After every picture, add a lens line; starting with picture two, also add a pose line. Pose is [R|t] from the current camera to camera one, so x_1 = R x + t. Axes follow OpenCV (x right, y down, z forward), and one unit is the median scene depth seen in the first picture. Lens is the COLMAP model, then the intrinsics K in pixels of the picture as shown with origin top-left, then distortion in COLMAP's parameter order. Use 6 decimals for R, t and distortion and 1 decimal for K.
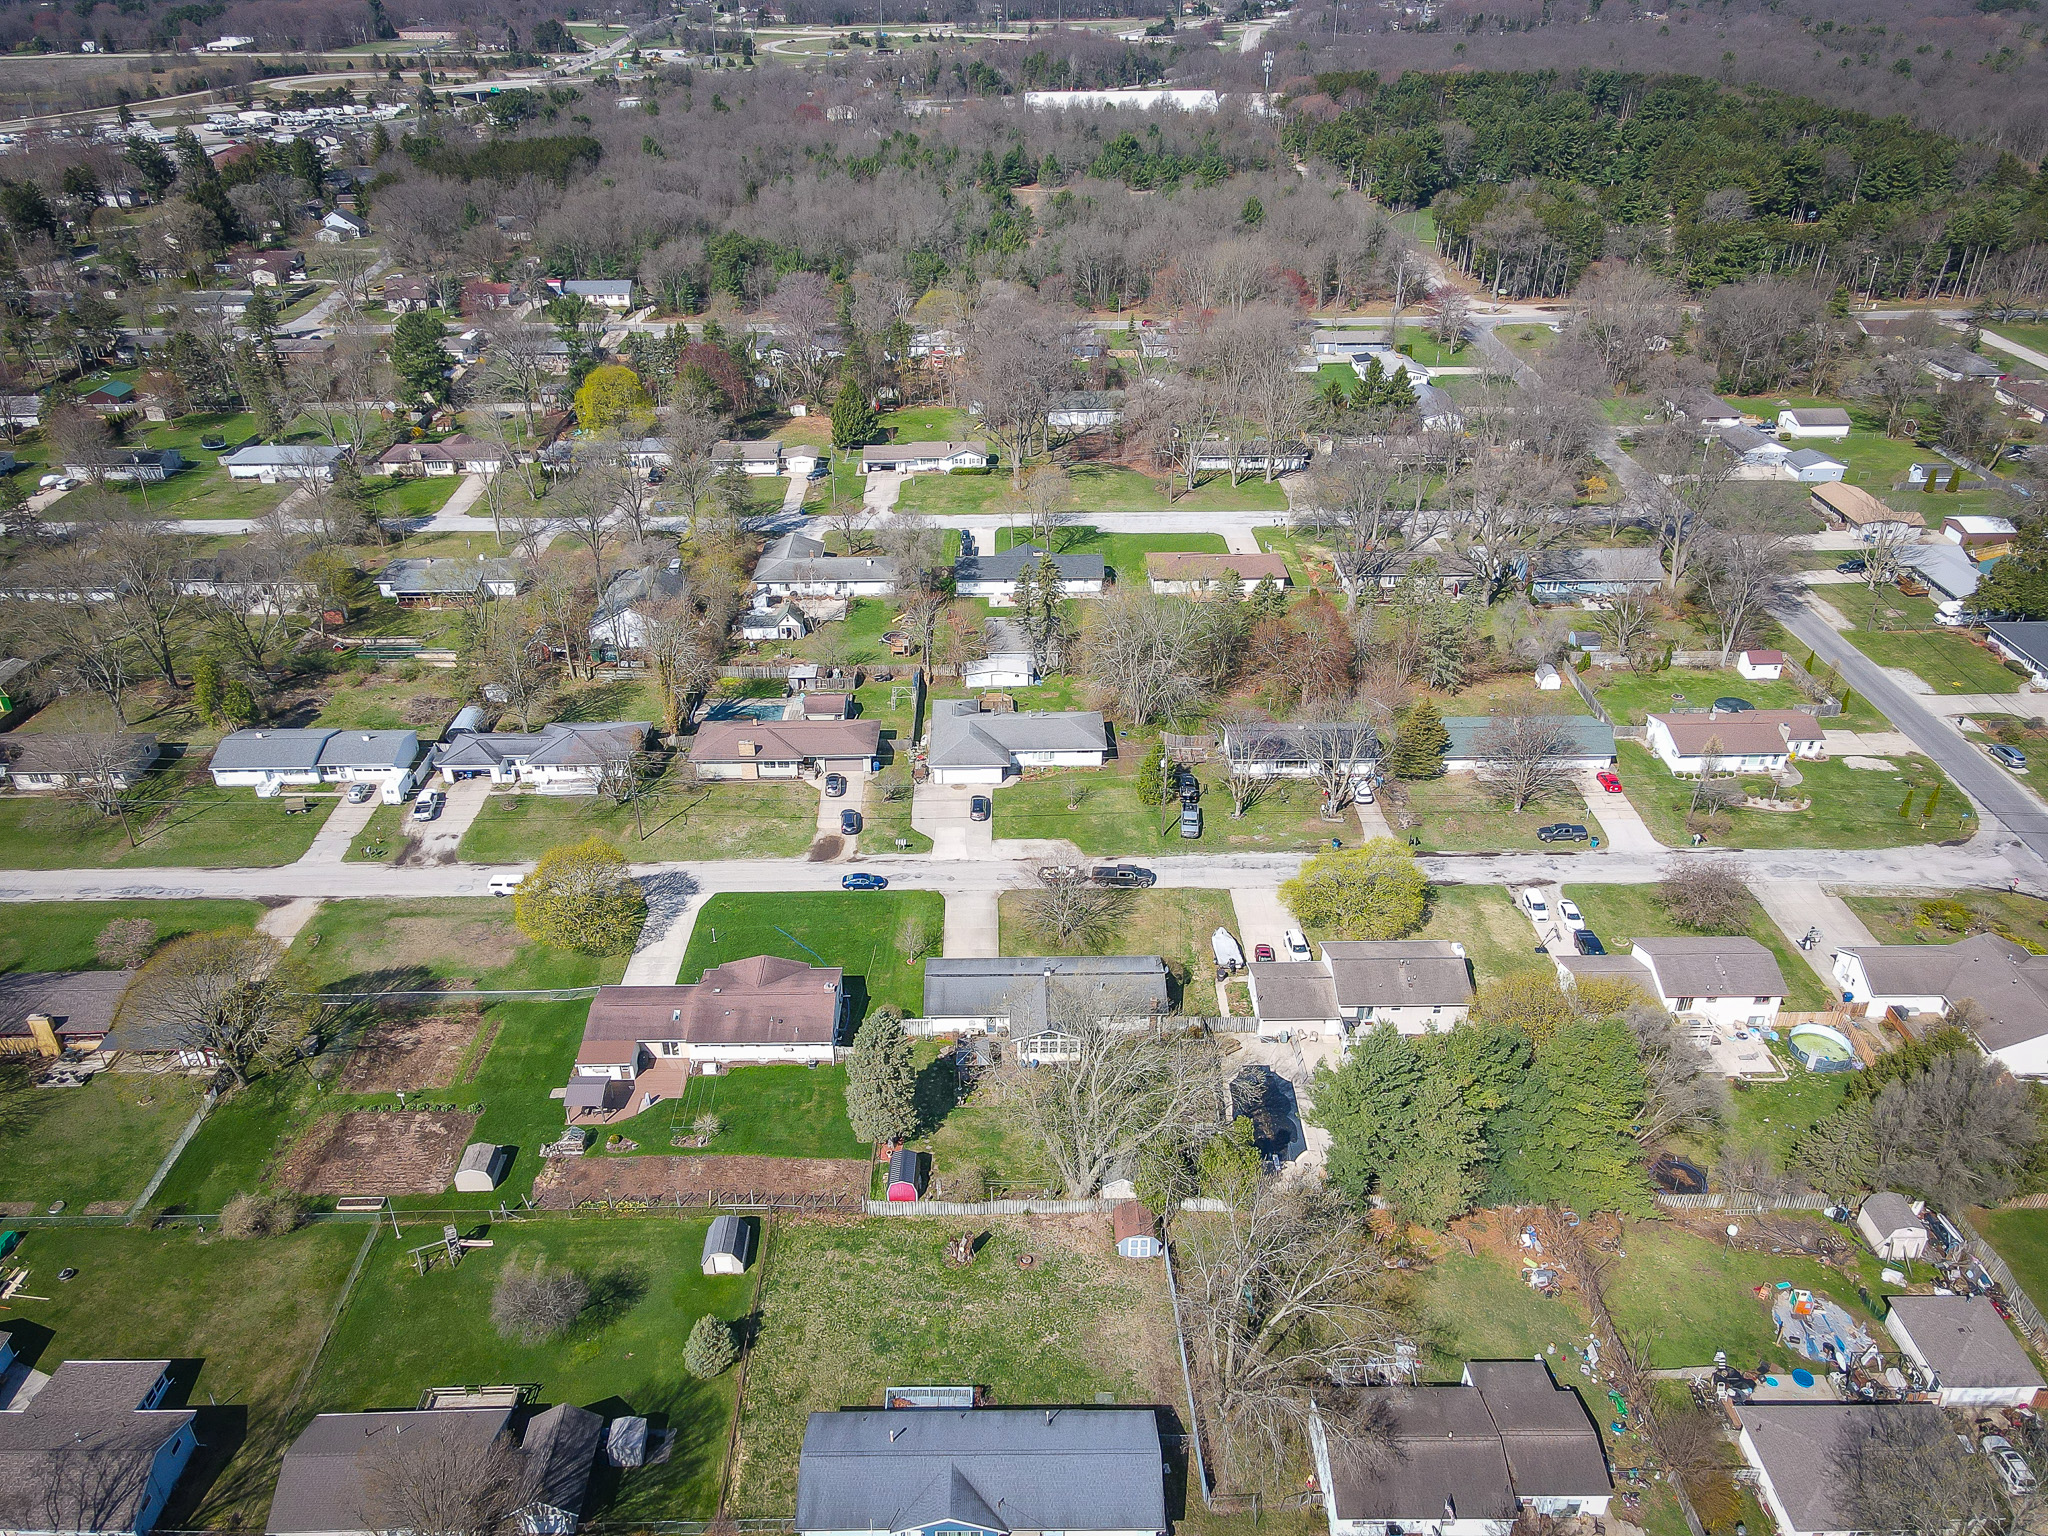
lens RADIAL K [[1490.7, 0, 1018.2], [0, 1490.7, 760.6], [0, 0, 1]] dist [0.018583, 0.013506]
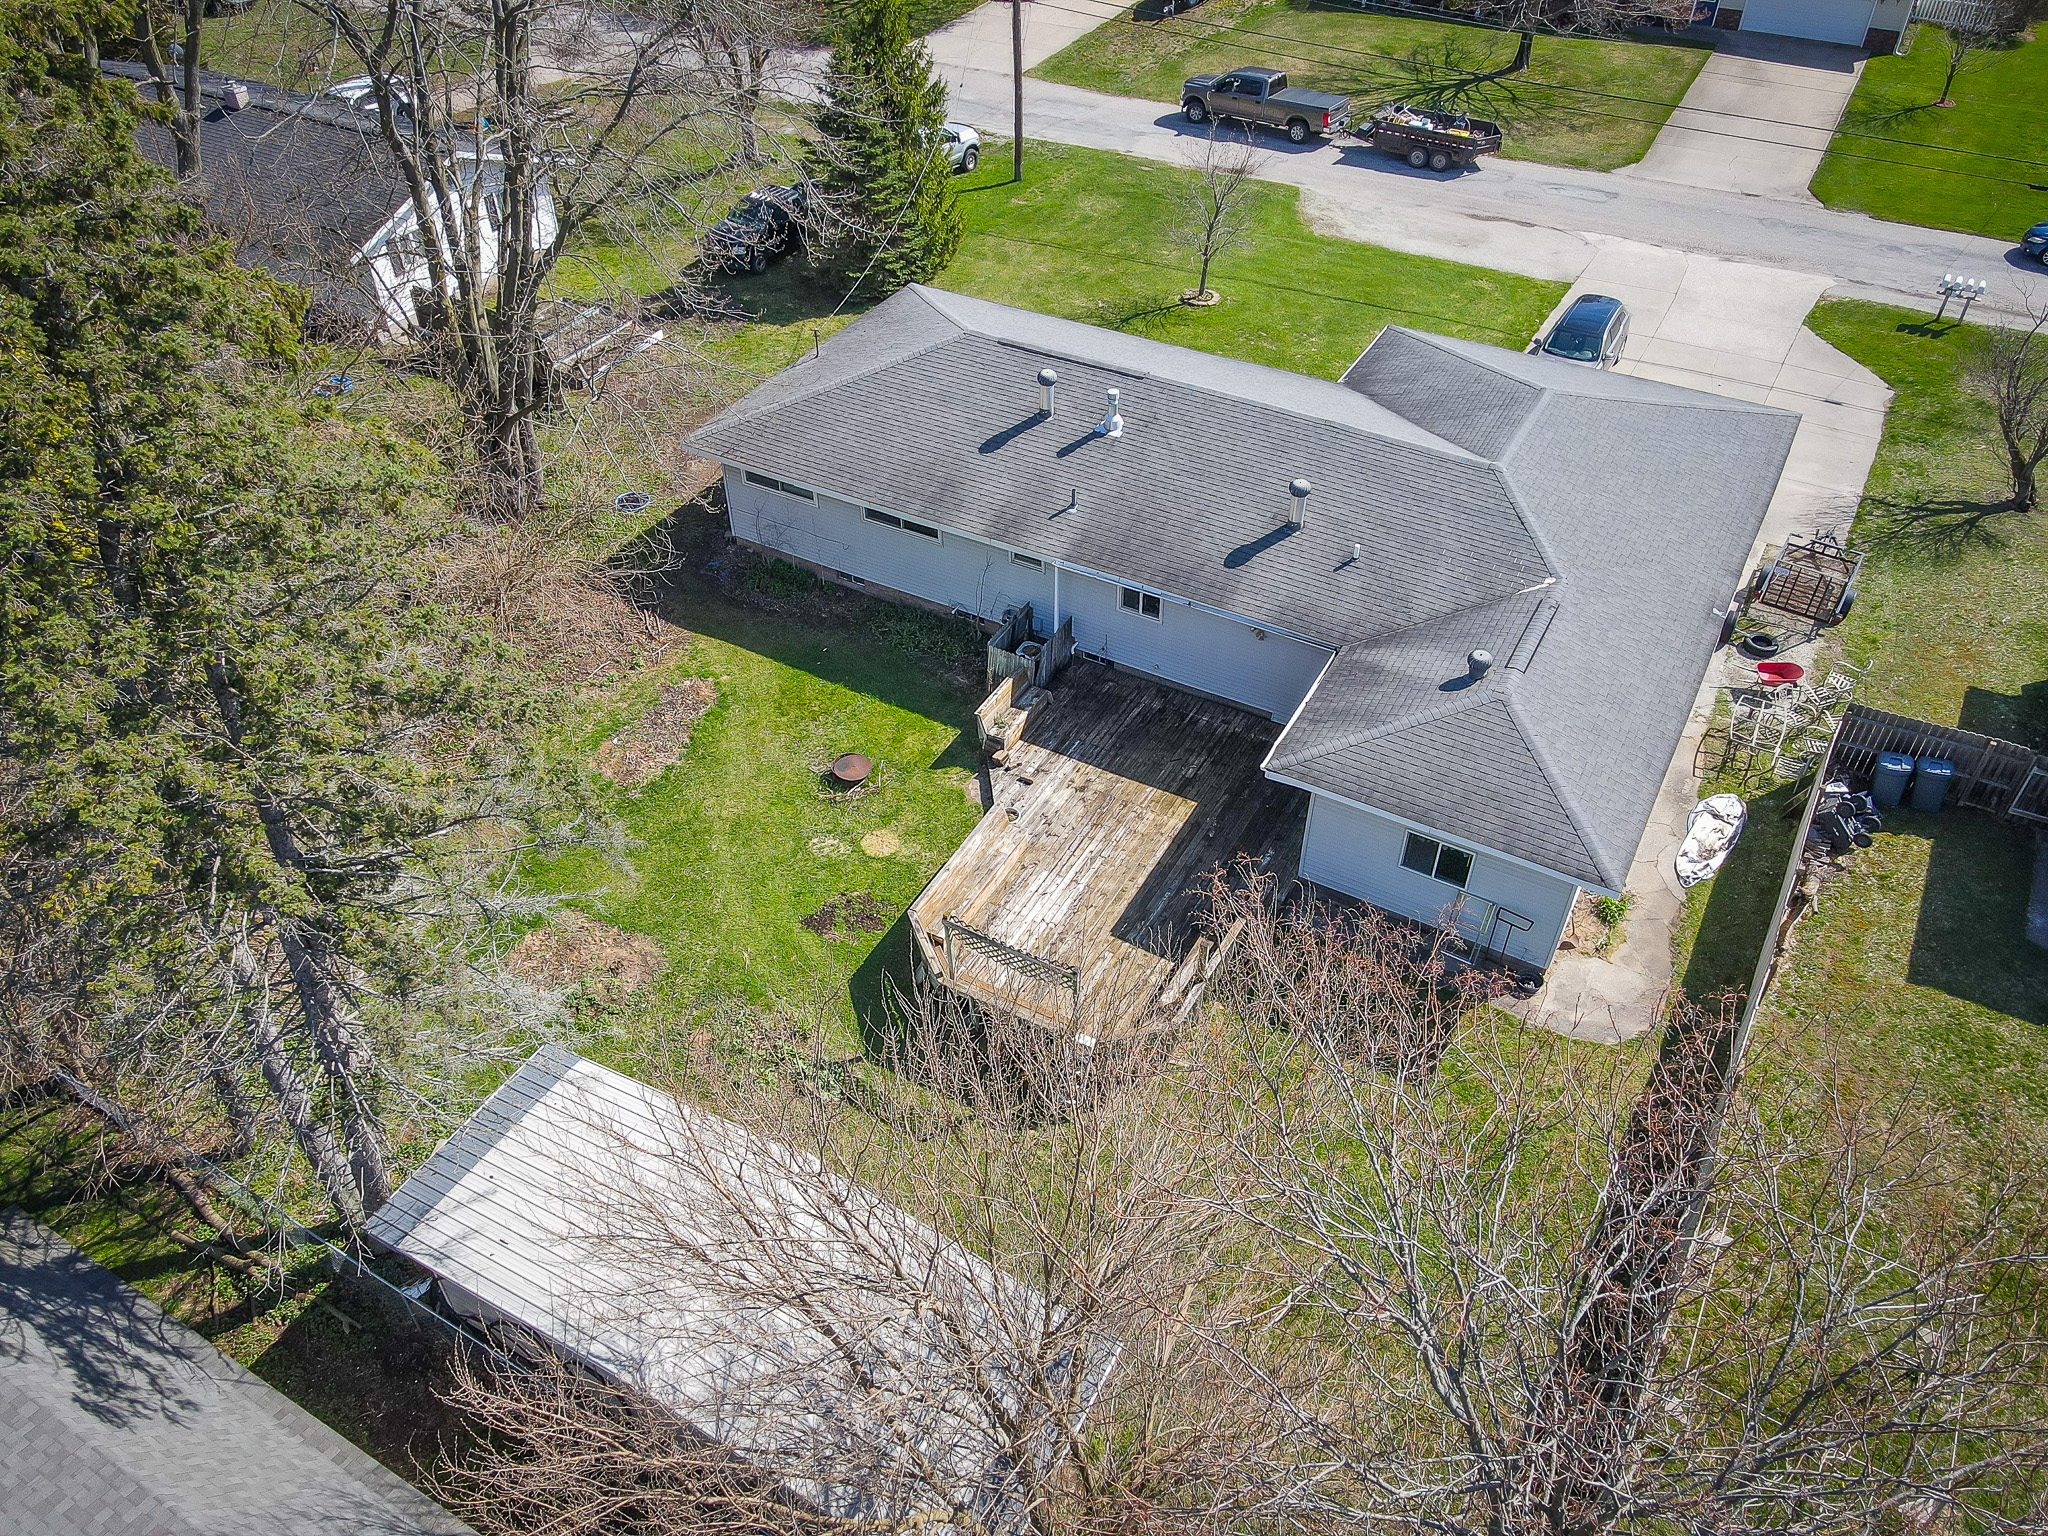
lens RADIAL K [[1490.7, 0, 1017.9], [0, 1490.7, 766.9], [0, 0, 1]] dist [0.018583, 0.013506]
pose [[-0.857352, -0.332542, 0.392891, -0.063442], [0.268754, 0.361788, 0.892682, -0.174791], [-0.438998, 0.870933, -0.220807, 1.108041]]
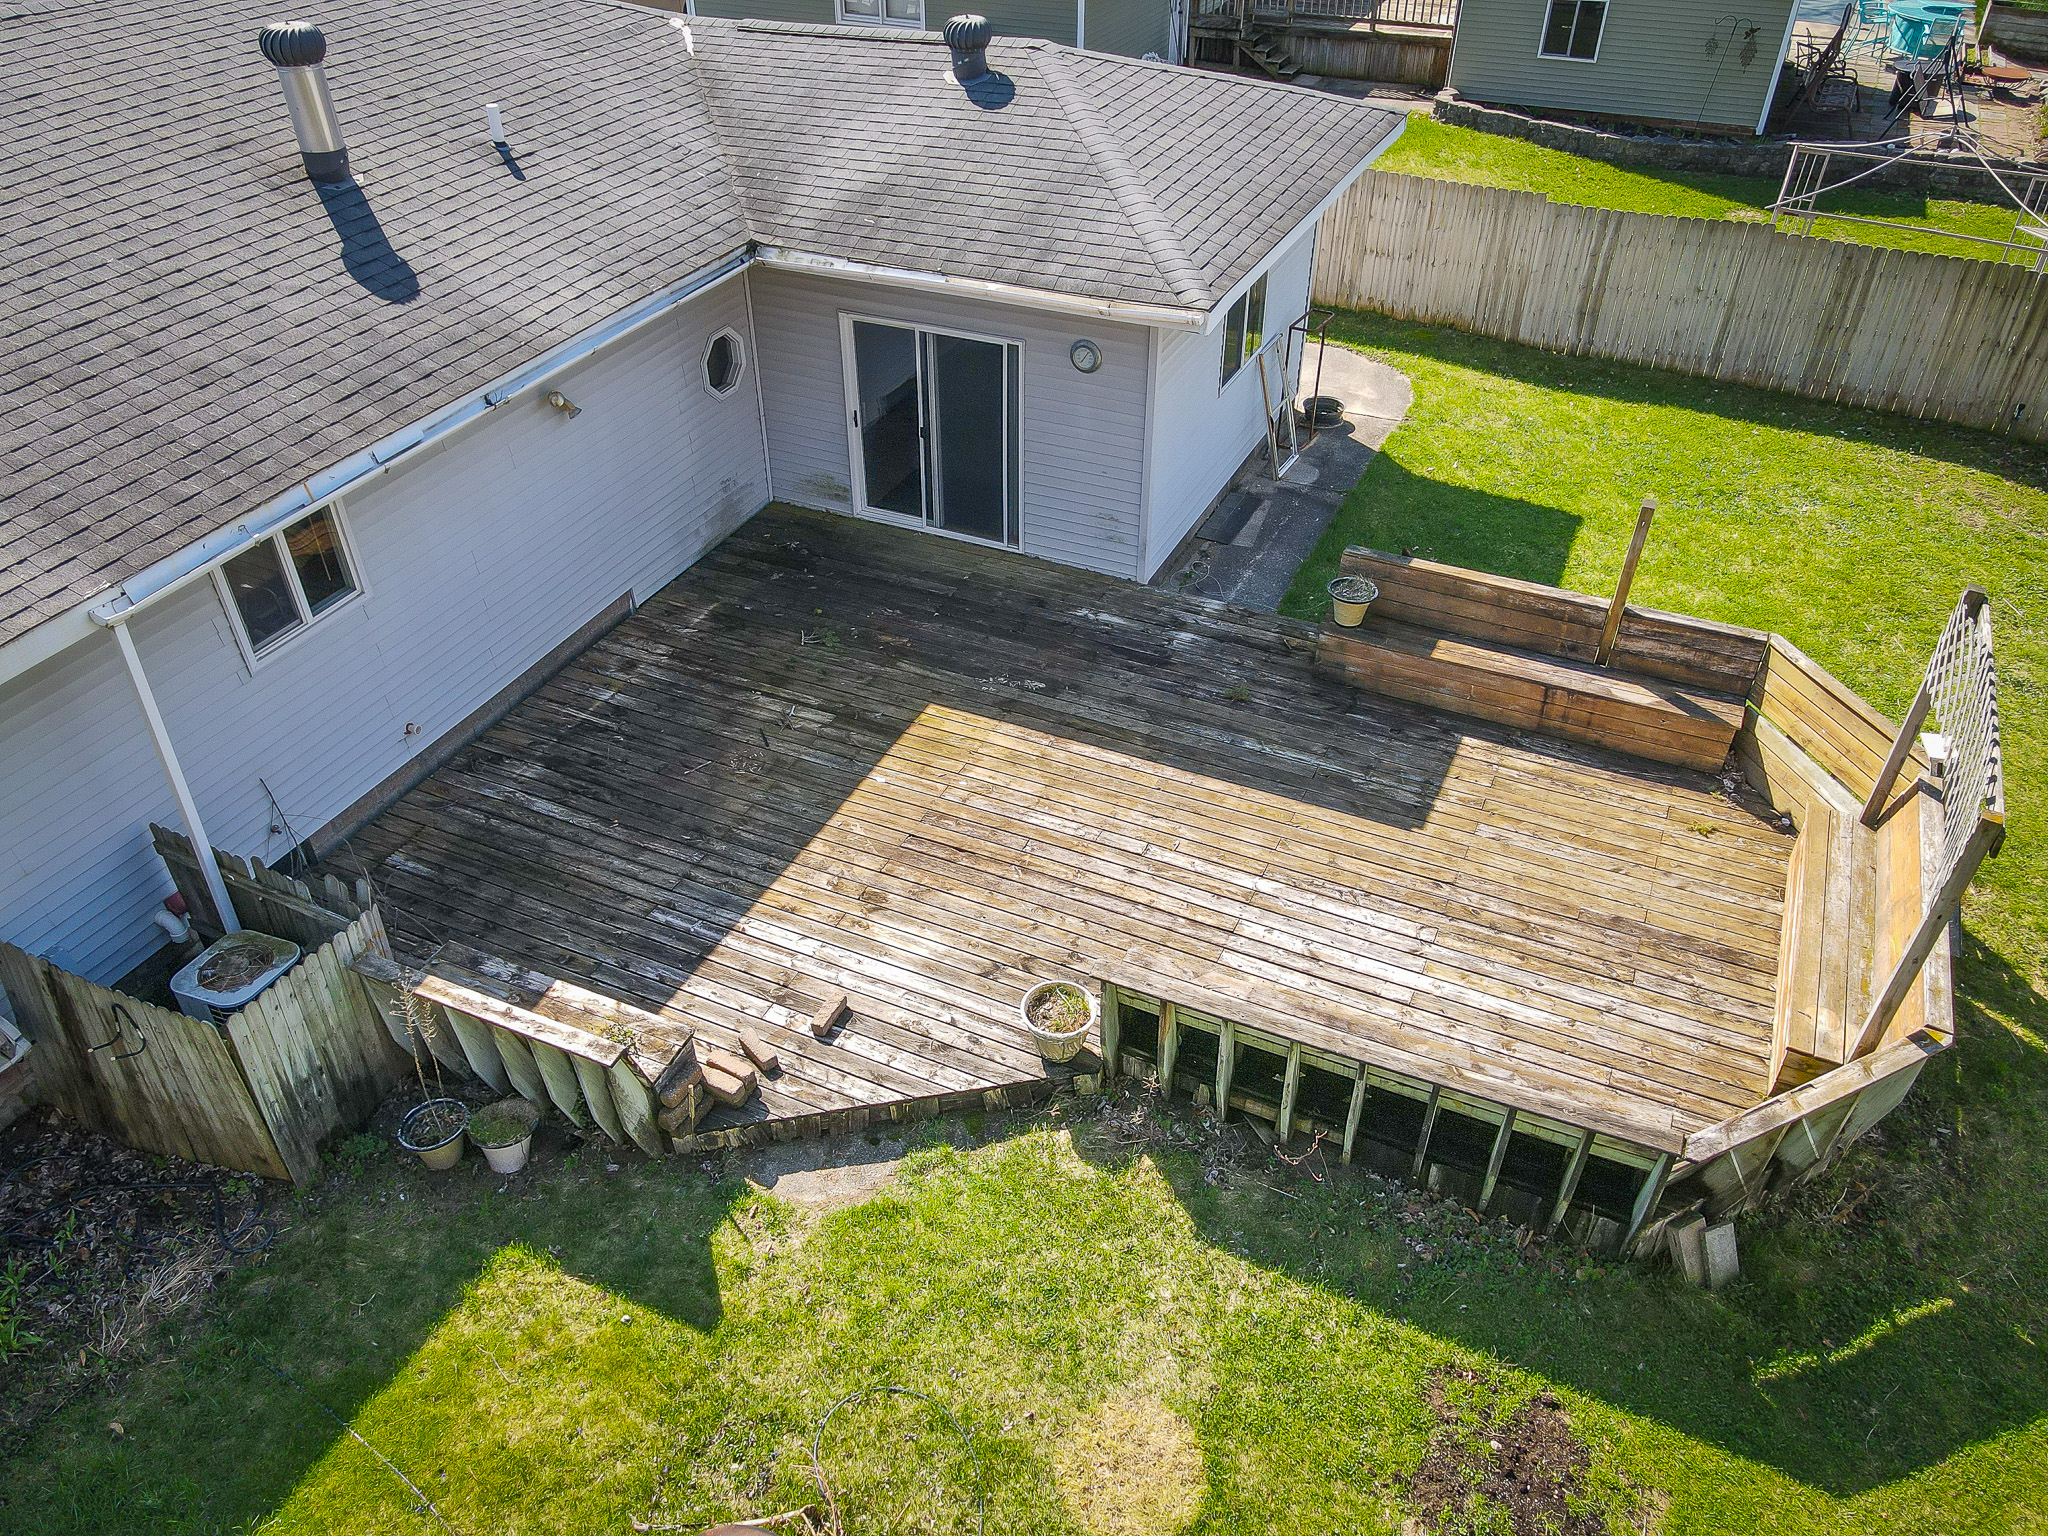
lens RADIAL K [[1490.7, 0, 1009.9], [0, 1490.7, 769.5], [0, 0, 1]] dist [0.018583, 0.013506]
pose [[-0.452703, 0.551051, -0.701001, 0.025895], [-0.427845, 0.555515, 0.712987, -0.073573], [0.782309, 0.622692, -0.015719, 1.073762]]
